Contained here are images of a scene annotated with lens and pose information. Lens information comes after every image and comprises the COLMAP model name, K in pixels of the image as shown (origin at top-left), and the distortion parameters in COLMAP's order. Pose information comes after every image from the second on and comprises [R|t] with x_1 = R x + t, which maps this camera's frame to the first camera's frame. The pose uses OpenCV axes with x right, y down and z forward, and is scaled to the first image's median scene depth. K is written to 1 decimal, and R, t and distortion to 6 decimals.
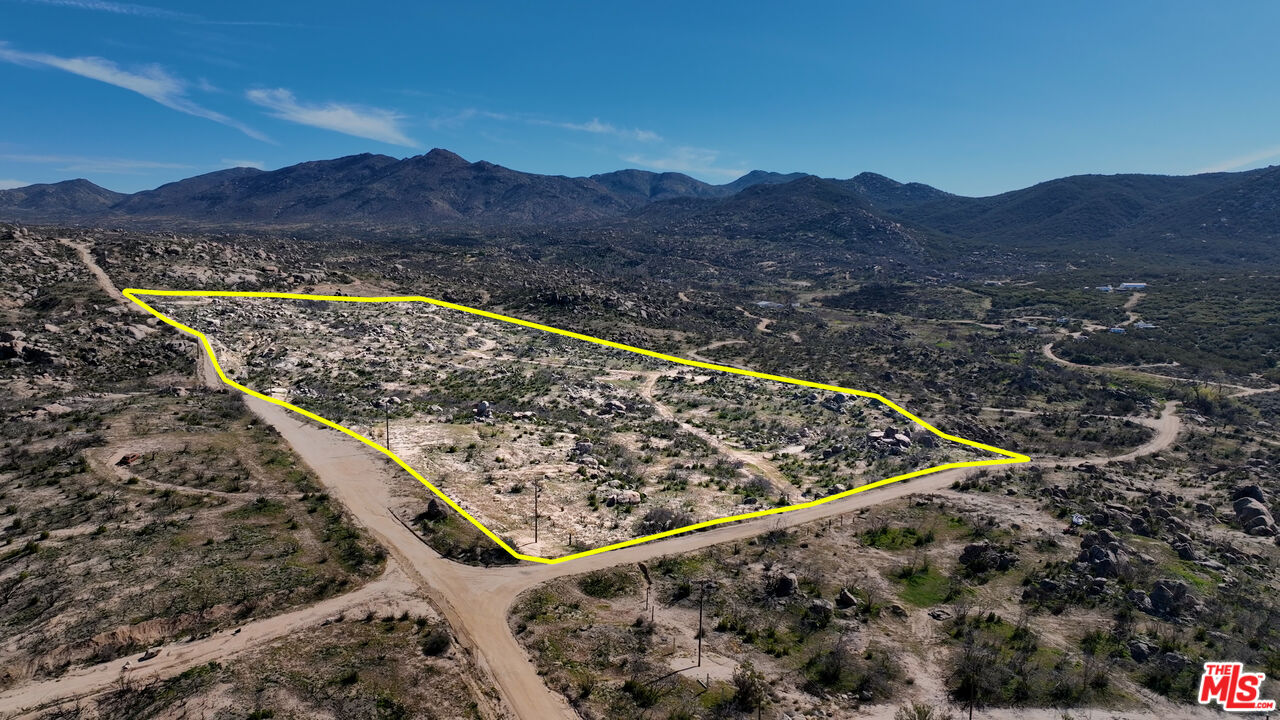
lens RADIAL K [[892.7, 0, 640.1], [0, 892.7, 358.2], [0, 0, 1]] dist [0.004896, -0.001073]
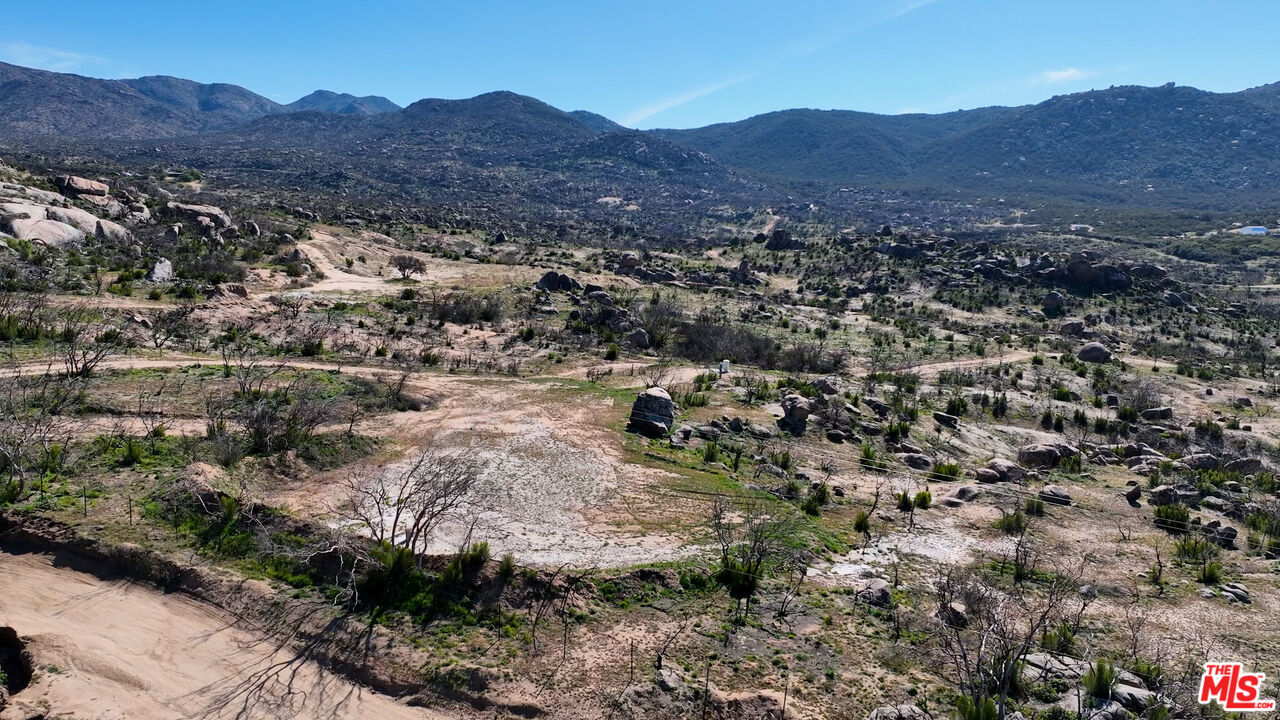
lens RADIAL K [[935.2, 0, 642.7], [0, 935.2, 362.5], [0, 0, 1]] dist [0.003597, 0.004924]
pose [[0.871100, -0.073002, 0.485649, -0.182339], [0.043469, 0.996470, 0.071817, -0.026821], [-0.489178, -0.041449, 0.871199, 0.300594]]
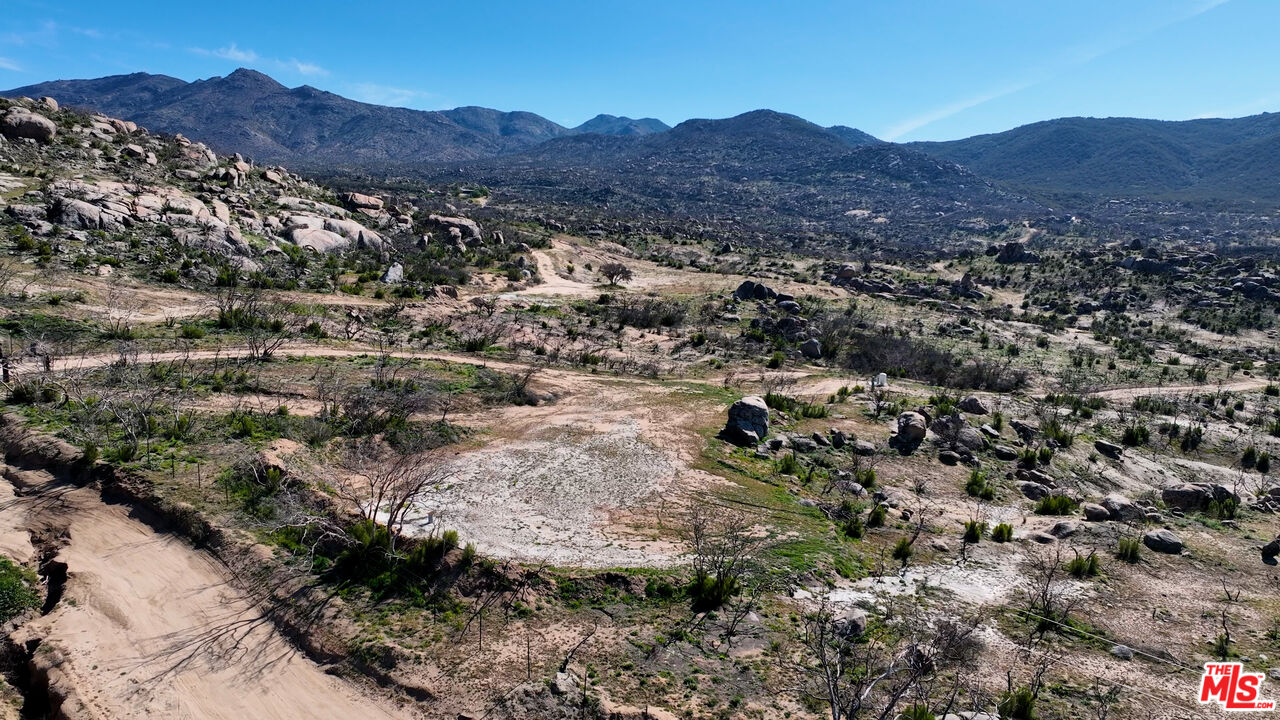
lens RADIAL K [[892.7, 0, 644.7], [0, 892.7, 360.4], [0, 0, 1]] dist [0.004896, -0.001073]
pose [[0.972179, -0.028898, 0.232450, -0.175357], [0.016470, 0.998338, 0.055229, -0.026579], [-0.233659, -0.049864, 0.971039, 0.298780]]
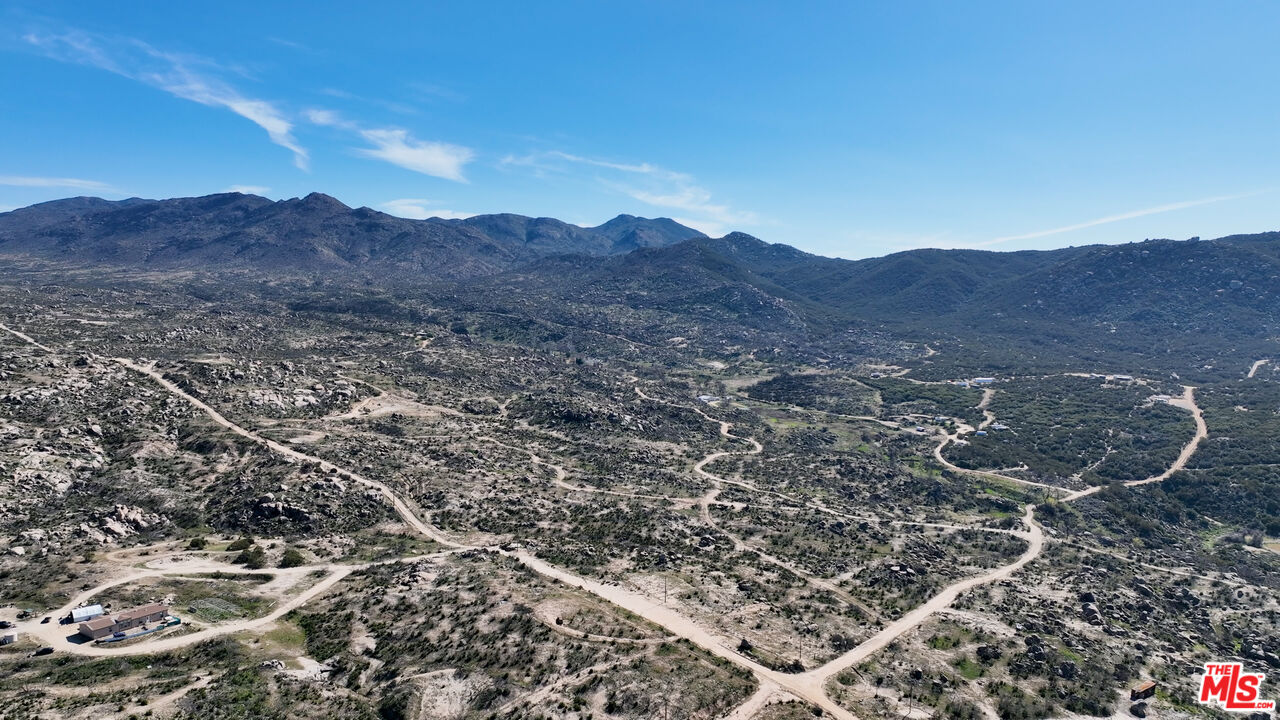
lens RADIAL K [[892.7, 0, 641.3], [0, 892.7, 353.4], [0, 0, 1]] dist [0.004896, -0.001073]
pose [[0.986200, -0.003158, 0.165531, -0.083546], [0.008690, 0.999427, -0.032703, -0.045771], [-0.165333, 0.033690, 0.985662, -0.107974]]
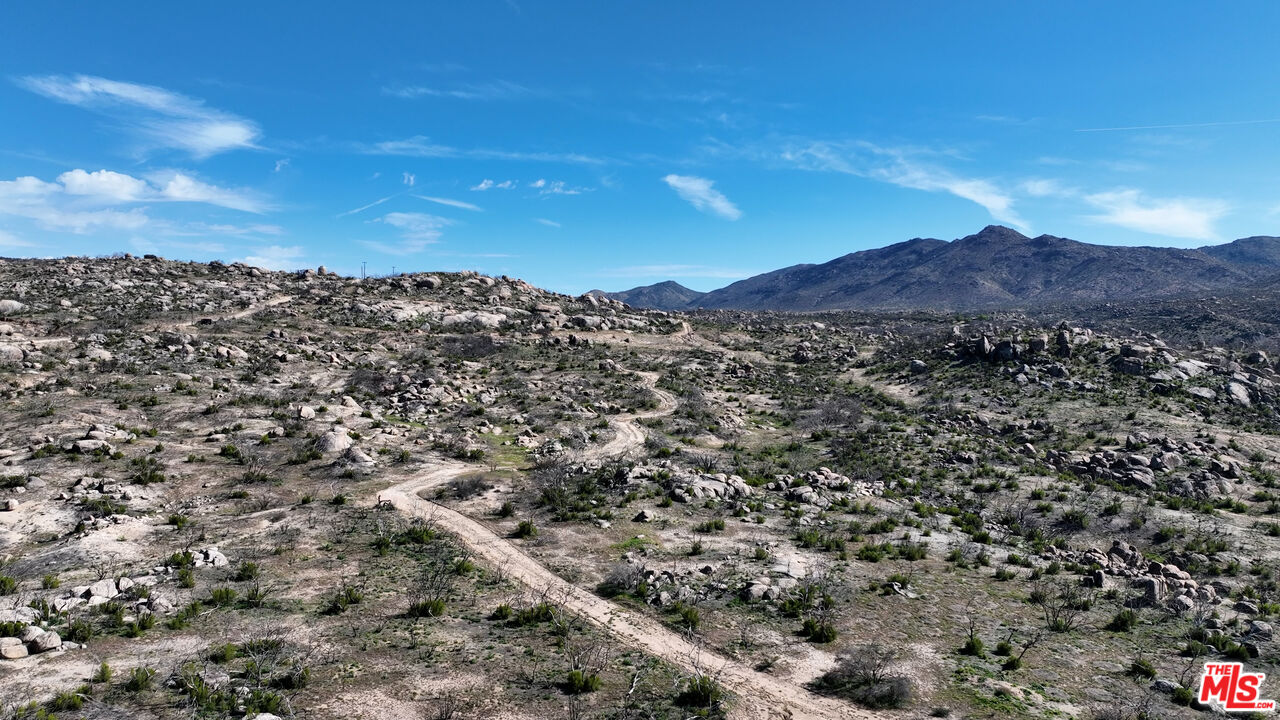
lens RADIAL K [[892.7, 0, 638.8], [0, 892.7, 369.0], [0, 0, 1]] dist [0.004896, -0.001073]
pose [[0.815338, 0.016279, -0.578756, 0.006153], [-0.072272, 0.994648, -0.073838, -0.006331], [0.574456, 0.102030, 0.812151, 0.232779]]
